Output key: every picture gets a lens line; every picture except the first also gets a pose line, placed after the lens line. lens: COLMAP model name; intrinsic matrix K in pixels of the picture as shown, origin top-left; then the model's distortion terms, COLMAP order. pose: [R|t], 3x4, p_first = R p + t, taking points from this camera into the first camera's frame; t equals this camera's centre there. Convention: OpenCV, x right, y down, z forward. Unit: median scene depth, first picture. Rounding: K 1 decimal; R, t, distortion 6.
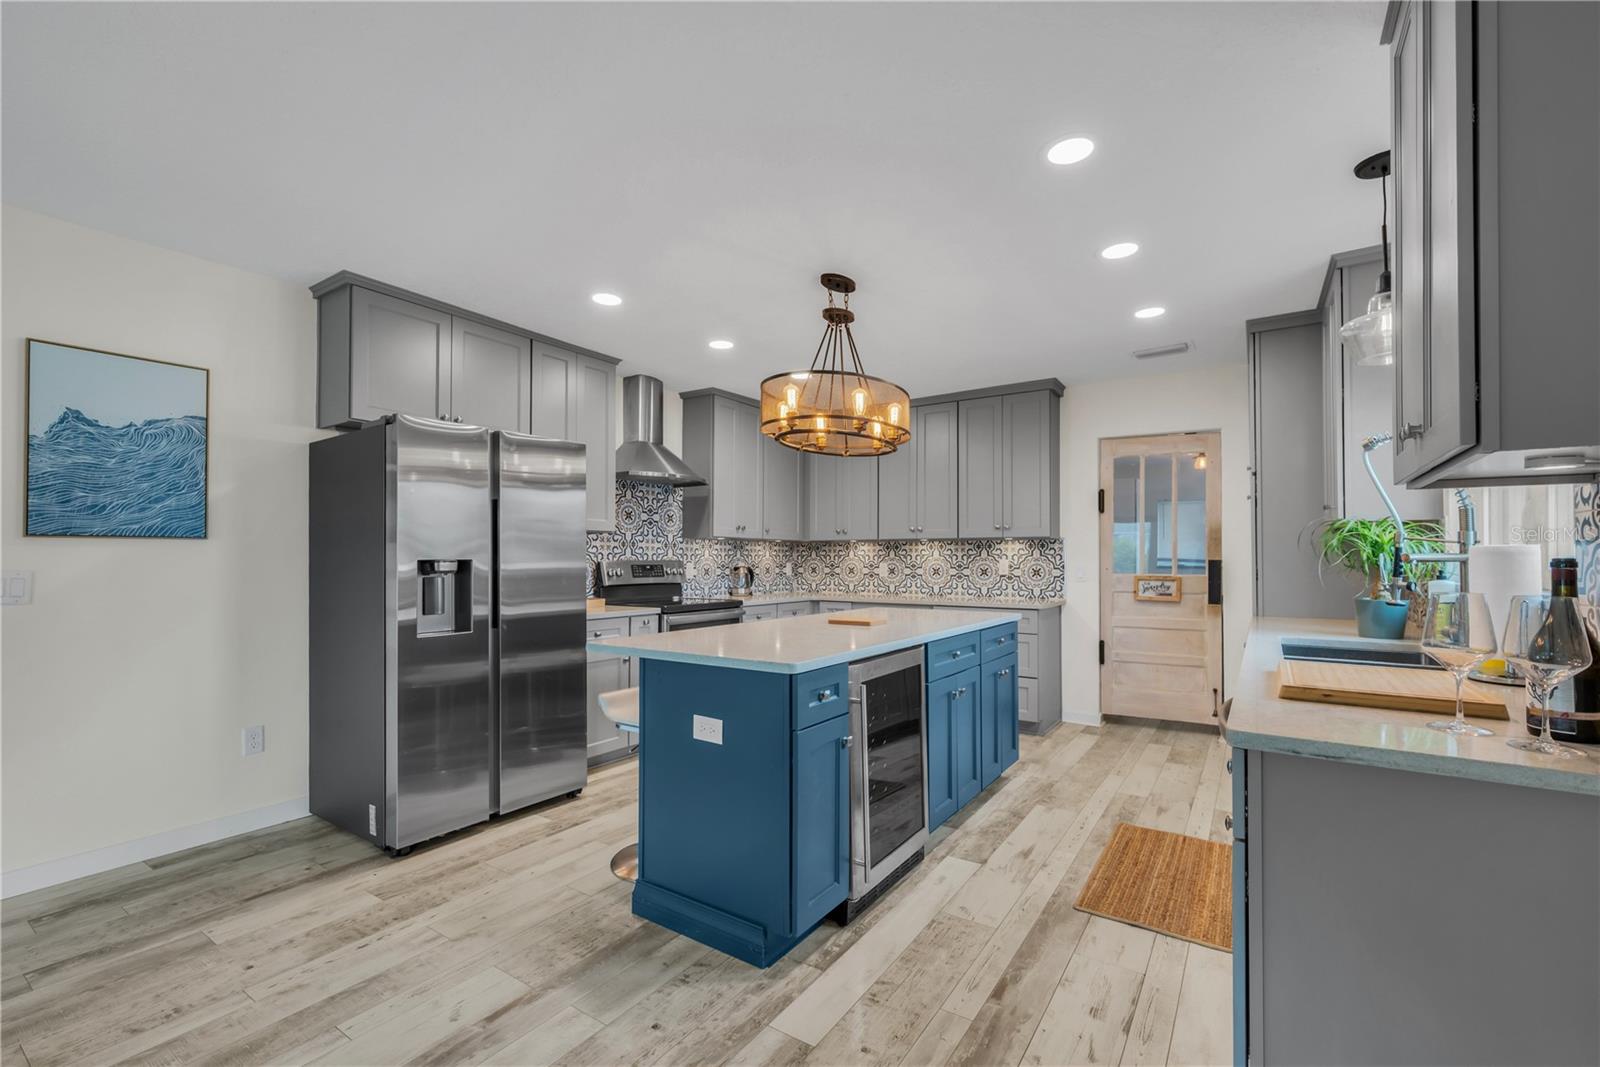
lens RADIAL K [[679.7, 0, 800.0], [0, 679.7, 533.5], [0, 0, 1]] dist [-0.001465, 0.000031]
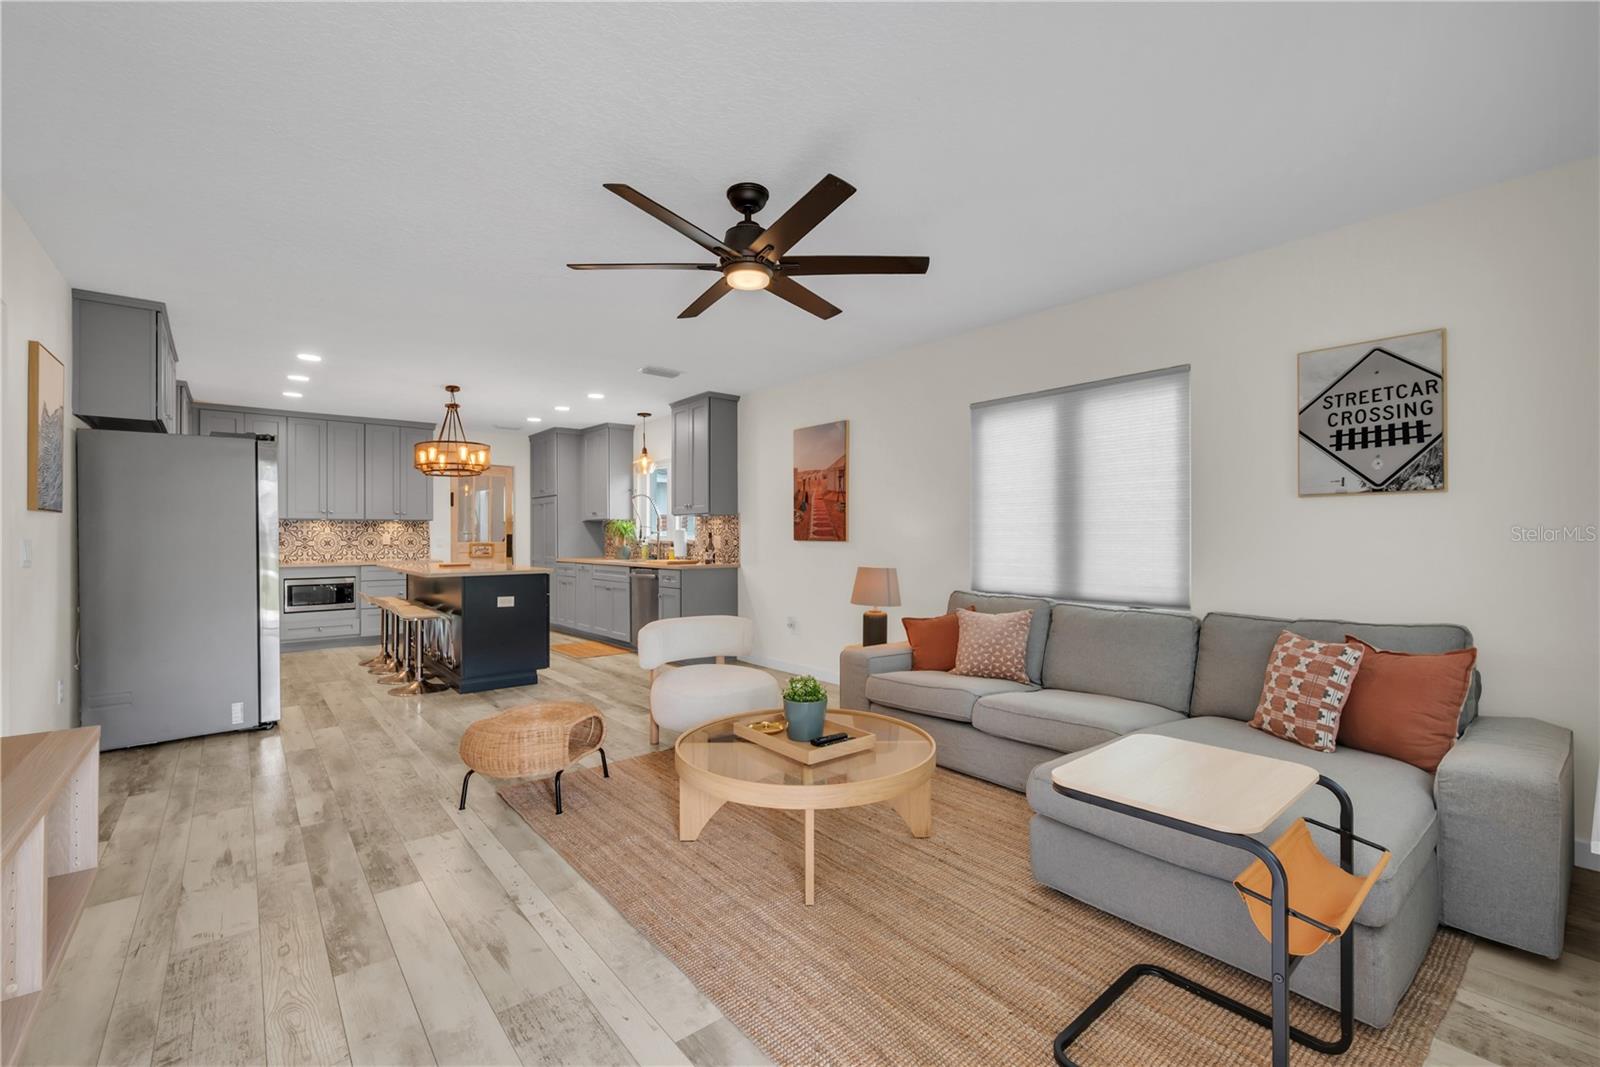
lens RADIAL K [[679.7, 0, 800.0], [0, 679.7, 533.5], [0, 0, 1]] dist [-0.001465, 0.000031]
pose [[0.273066, 0.001533, 0.961994, -0.959621], [-0.034638, 0.999366, 0.008240, -0.007267], [-0.961372, -0.035571, 0.272946, -0.299582]]
